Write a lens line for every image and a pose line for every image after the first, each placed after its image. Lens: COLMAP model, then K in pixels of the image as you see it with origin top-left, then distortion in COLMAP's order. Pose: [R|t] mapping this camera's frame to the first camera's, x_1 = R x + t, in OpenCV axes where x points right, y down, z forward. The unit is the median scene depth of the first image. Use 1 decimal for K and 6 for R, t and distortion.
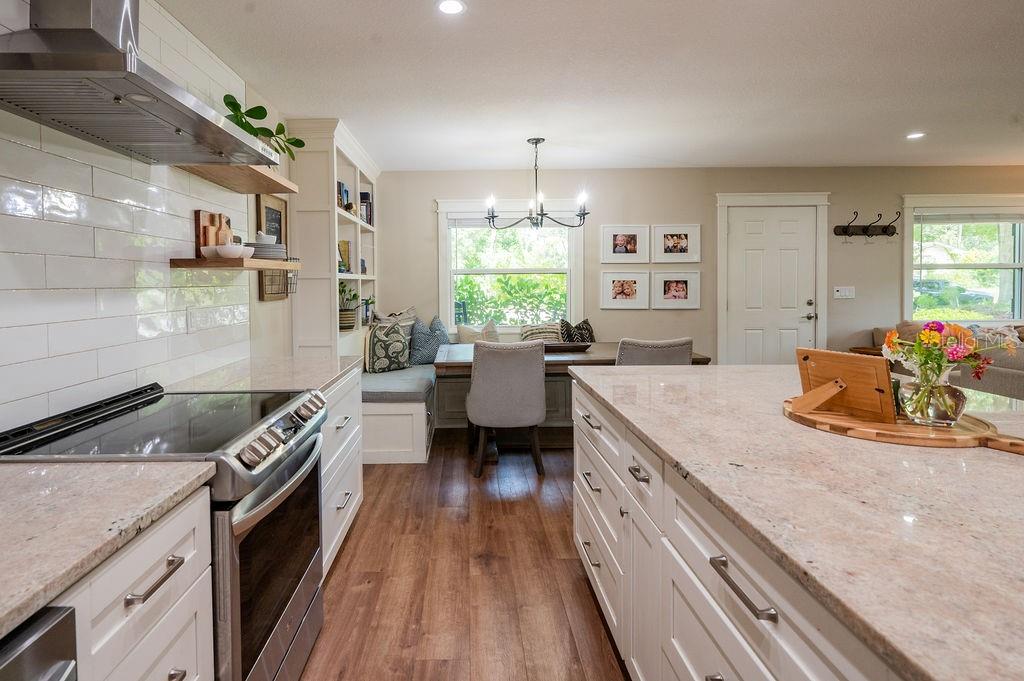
lens RADIAL K [[517.0, 0, 471.3], [0, 517.0, 292.0], [0, 0, 1]] dist [-0.001311, -0.000185]
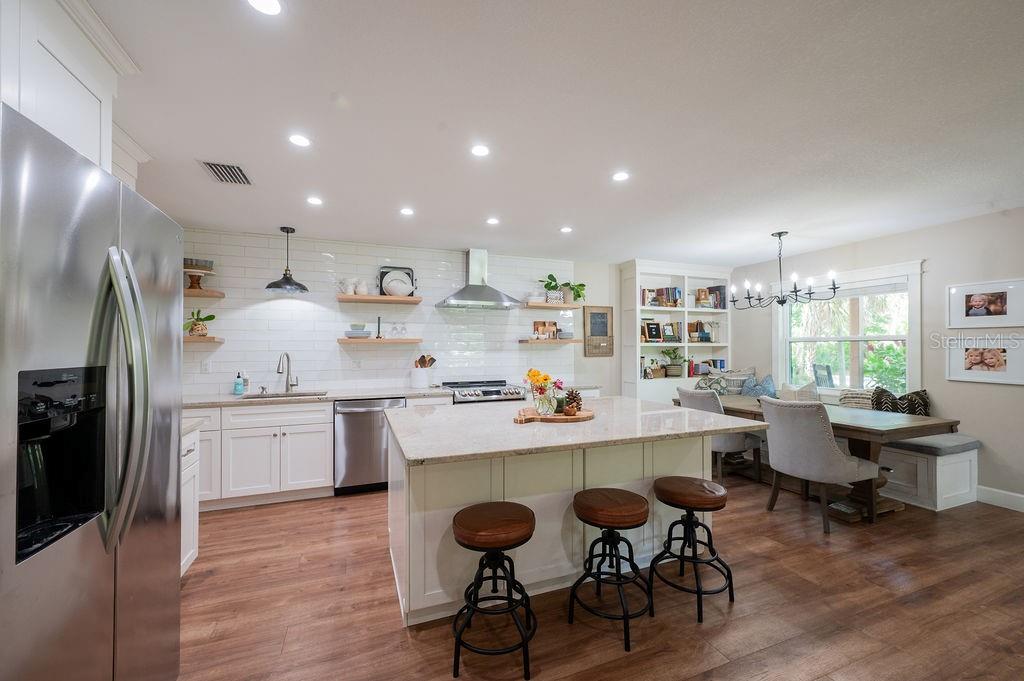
lens RADIAL K [[405.1, 0, 514.9], [0, 405.1, 344.0], [0, 0, 1]] dist [-0.001487, 0.000171]
pose [[0.363504, -0.000824, -0.931592, 0.957835], [-0.019520, 0.999773, -0.008501, -0.013871], [0.931388, 0.021275, 0.363406, 0.088210]]
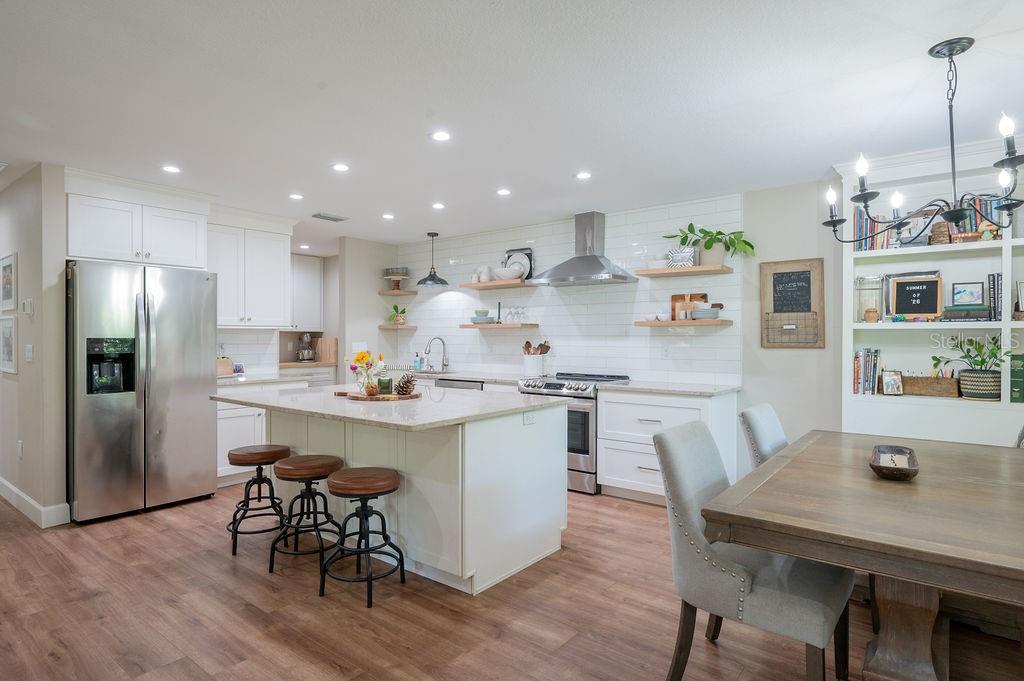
lens RADIAL K [[547.2, 0, 512.0], [0, 547.2, 340.5], [0, 0, 1]] dist [0.000031, 0.000049]
pose [[-0.615653, 0.015506, -0.787864, 0.956436], [-0.010691, 0.999550, 0.028027, -0.029092], [0.787945, 0.025677, -0.615211, 1.198981]]
